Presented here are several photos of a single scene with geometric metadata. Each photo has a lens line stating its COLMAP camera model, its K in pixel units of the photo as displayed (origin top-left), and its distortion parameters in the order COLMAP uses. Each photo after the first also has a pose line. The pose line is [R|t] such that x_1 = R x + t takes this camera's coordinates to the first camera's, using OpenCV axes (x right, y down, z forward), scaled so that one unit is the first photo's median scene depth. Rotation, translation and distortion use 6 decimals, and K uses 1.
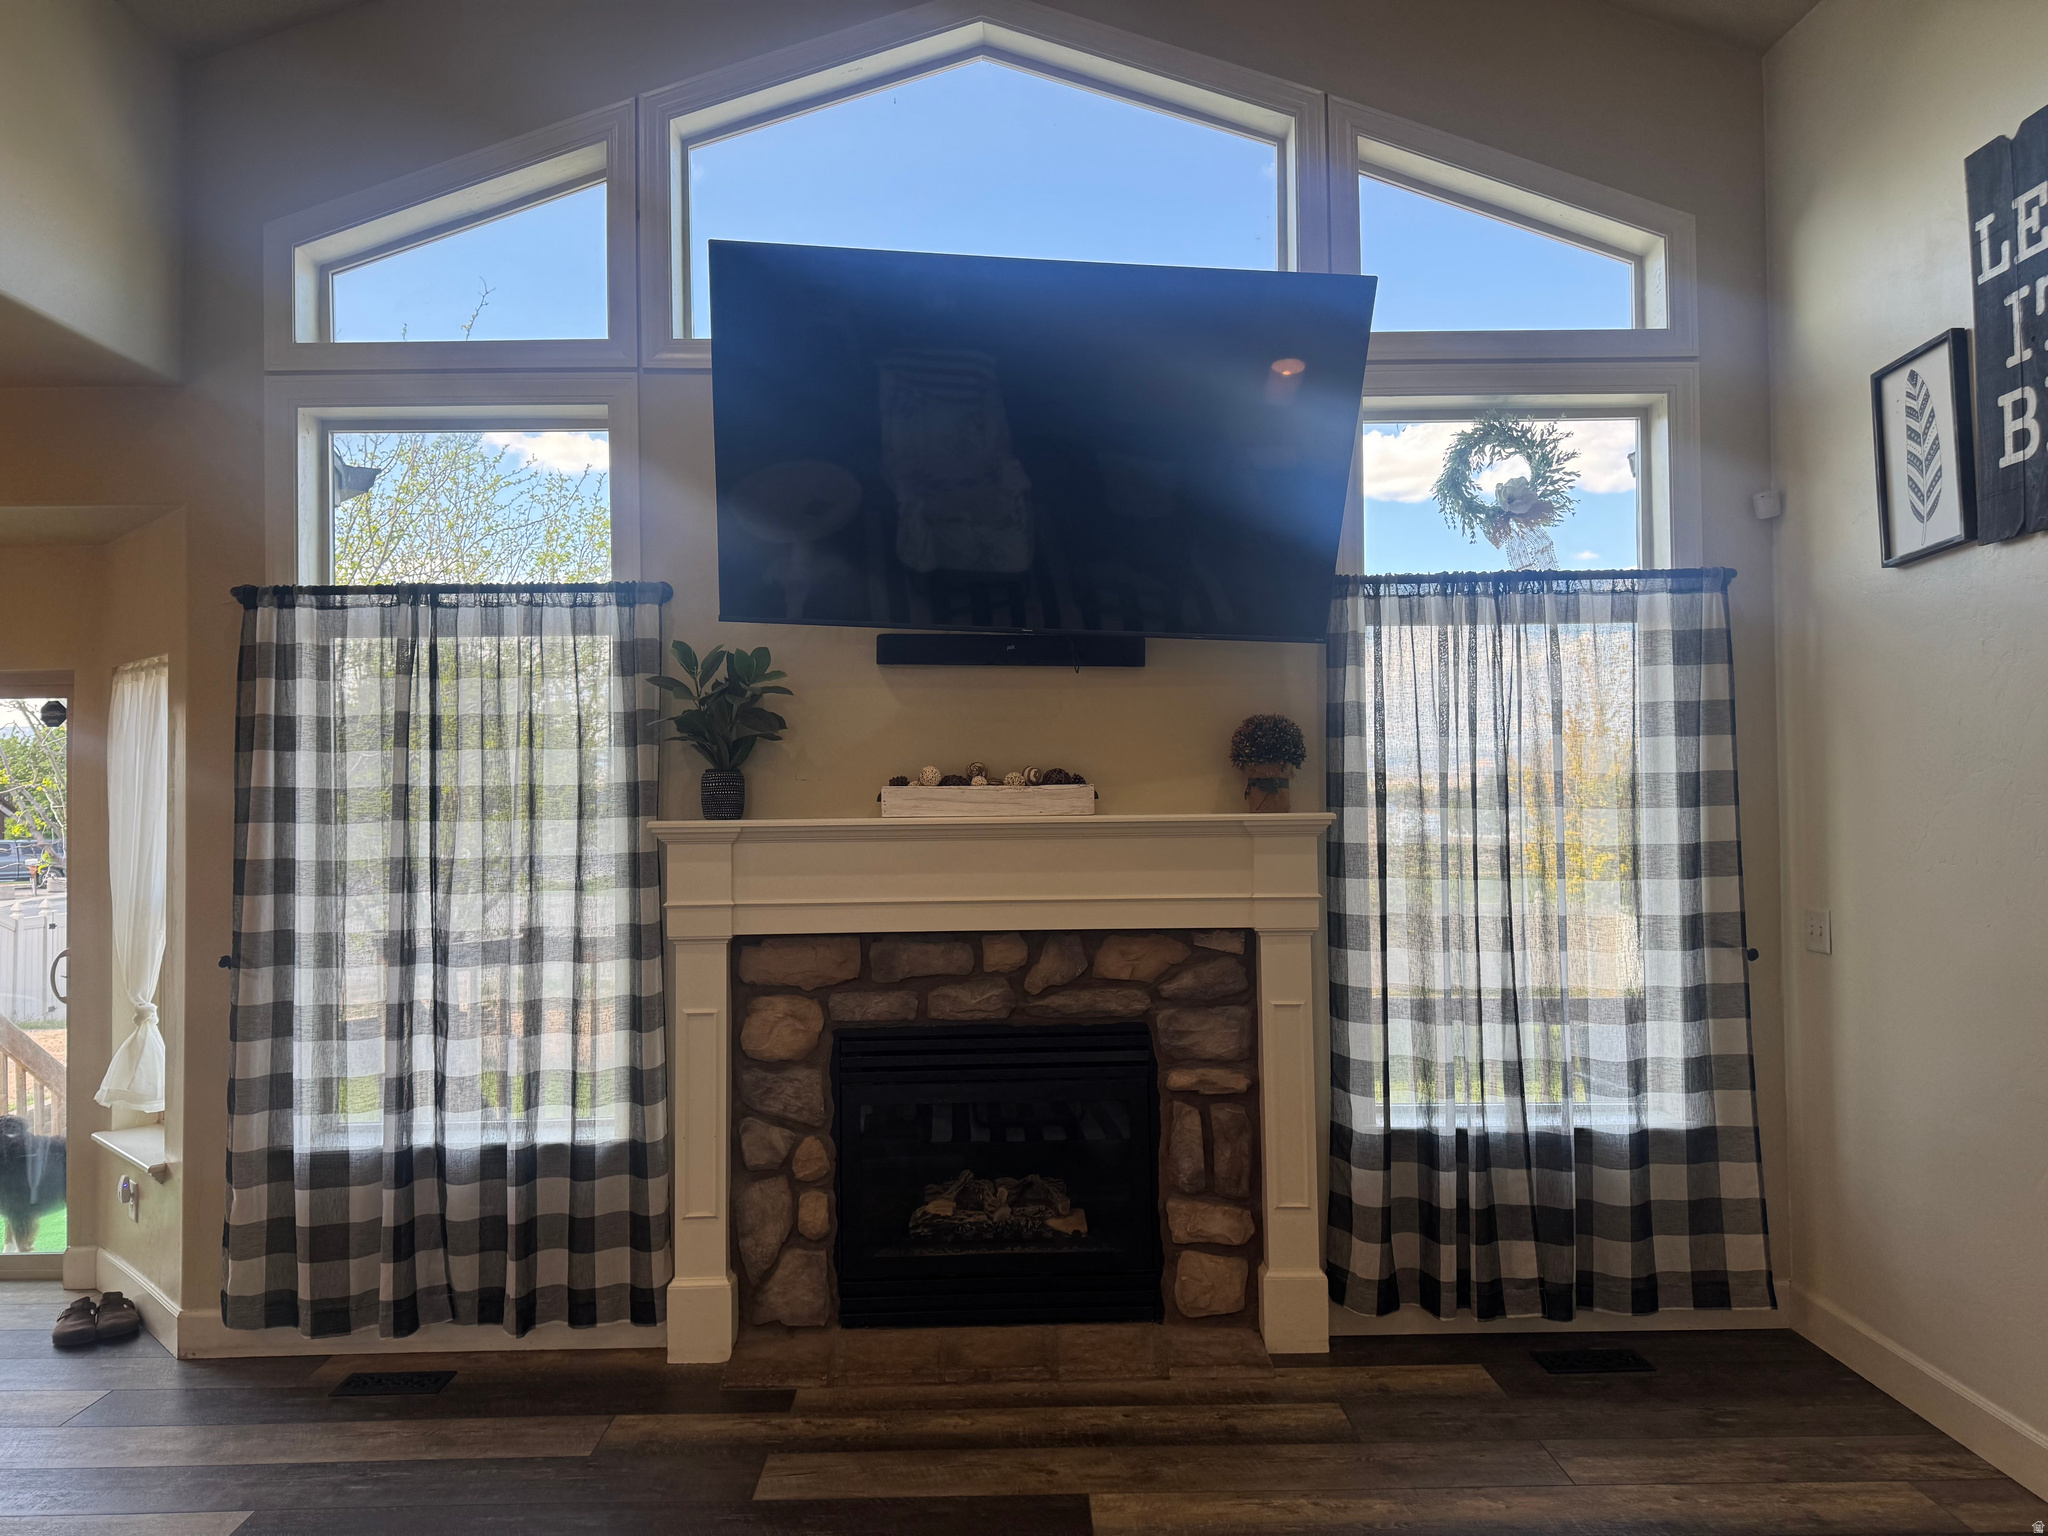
lens RADIAL K [[1419.6, 0, 1041.6], [0, 1419.6, 763.4], [0, 0, 1]] dist [0.036691, -0.046841]
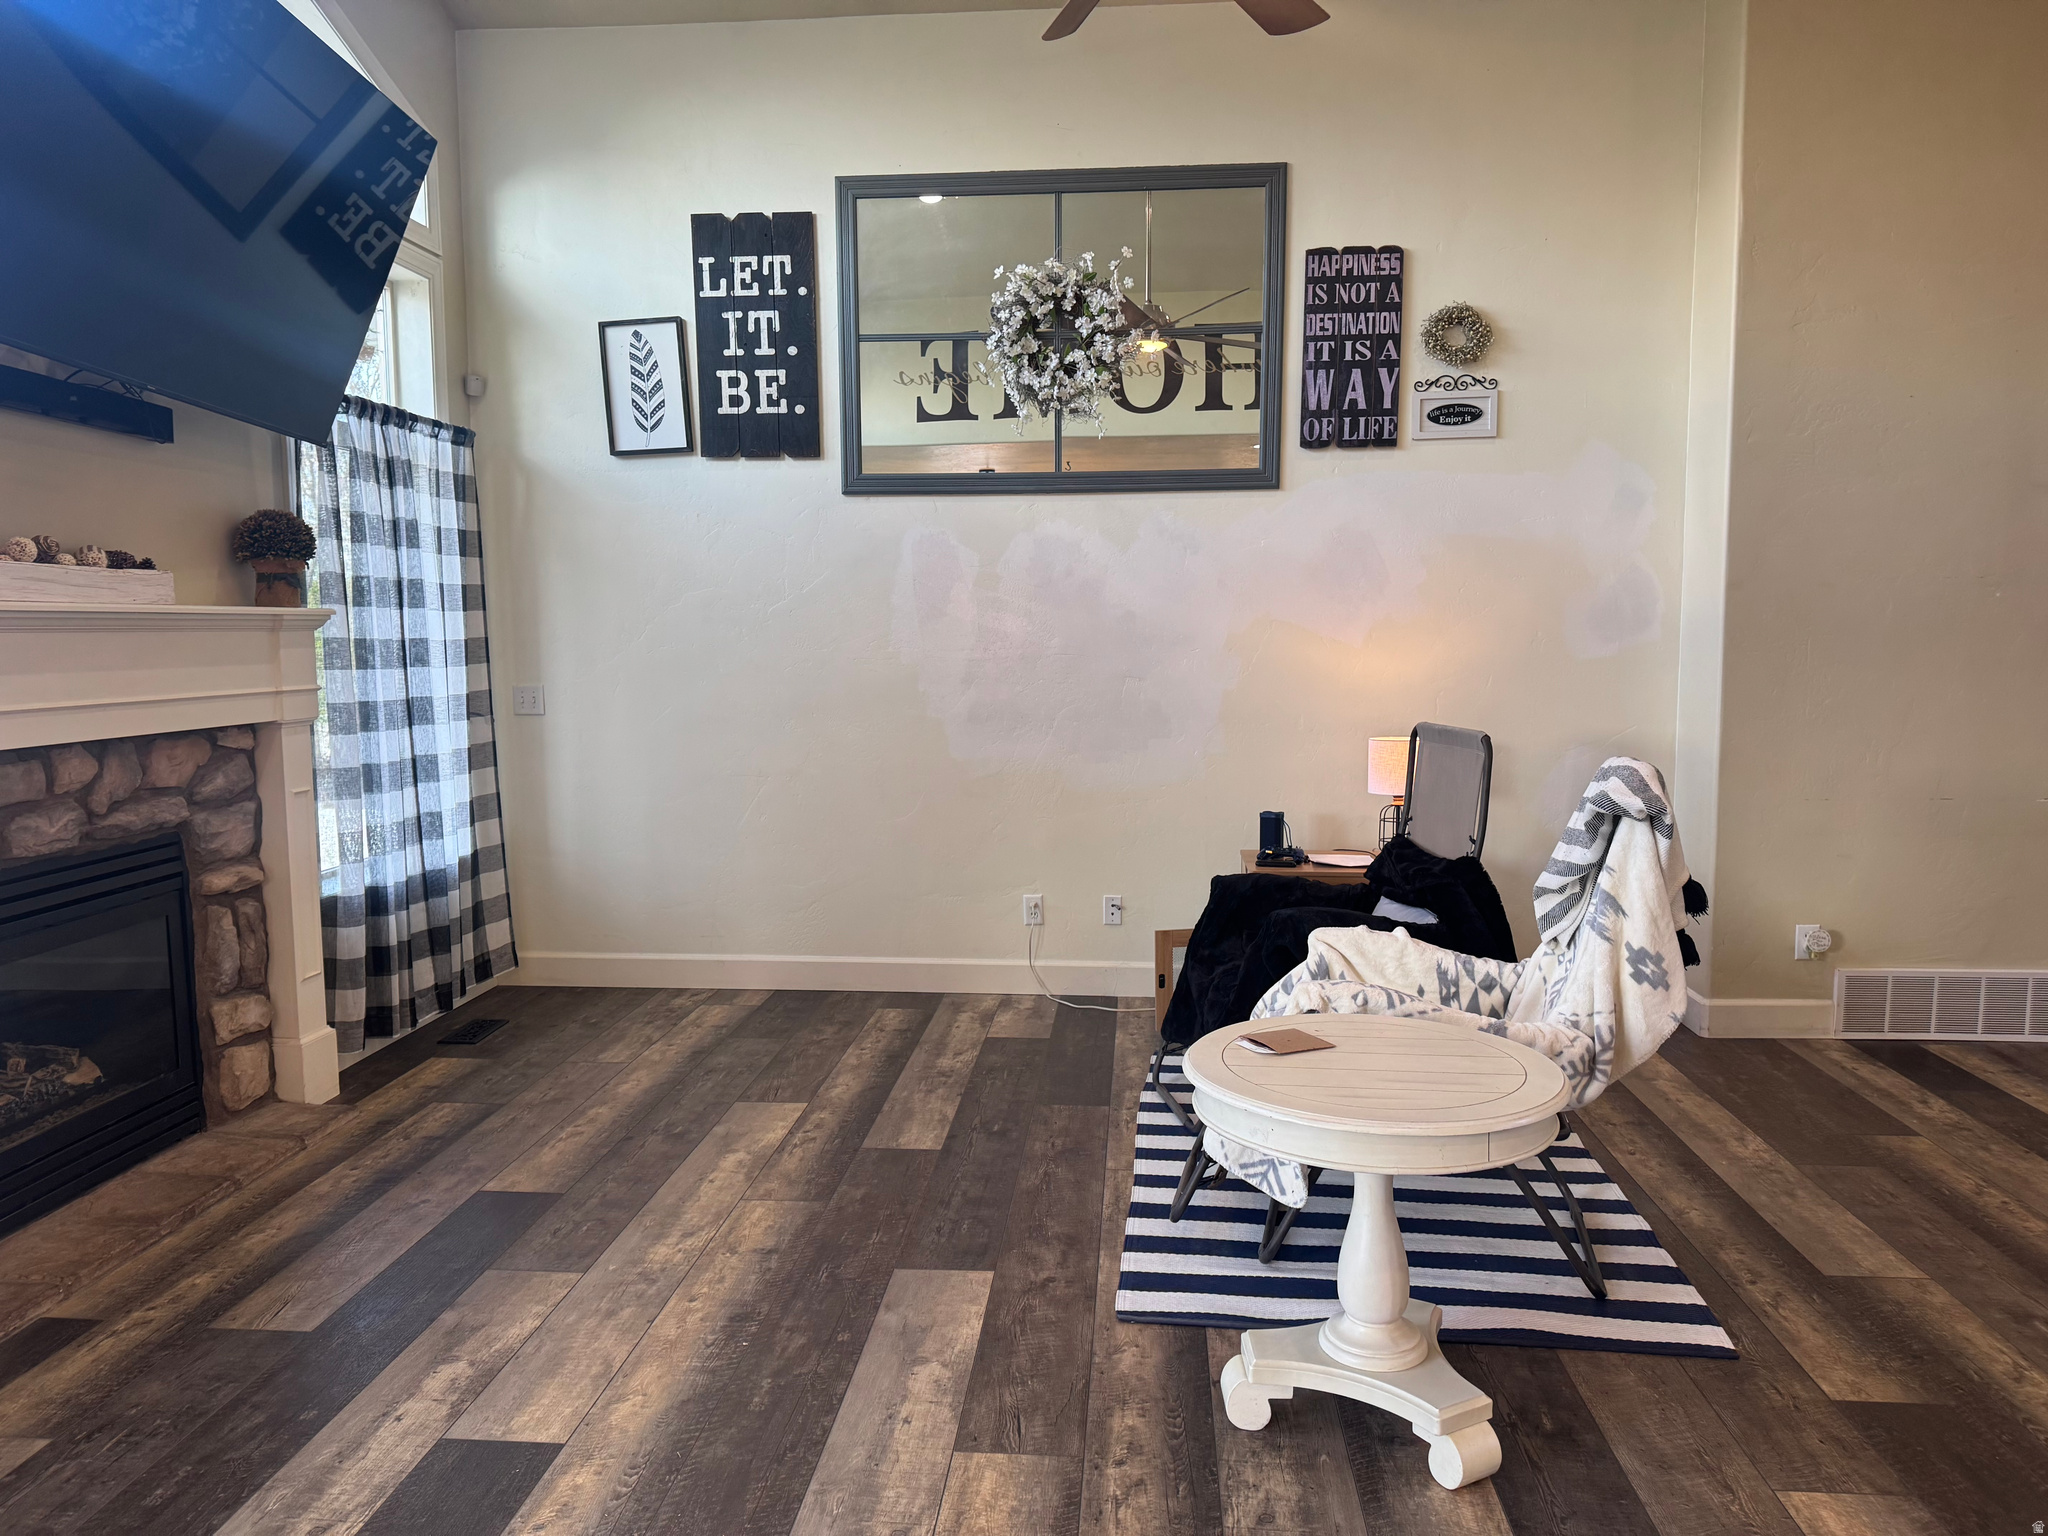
lens RADIAL K [[1419.6, 0, 1041.6], [0, 1419.6, 763.4], [0, 0, 1]] dist [0.036691, -0.046841]
pose [[0.099167, -0.085848, 0.991361, -0.858687], [-0.027448, 0.995656, 0.088966, 0.040724], [-0.994692, -0.036033, 0.096380, 0.365711]]
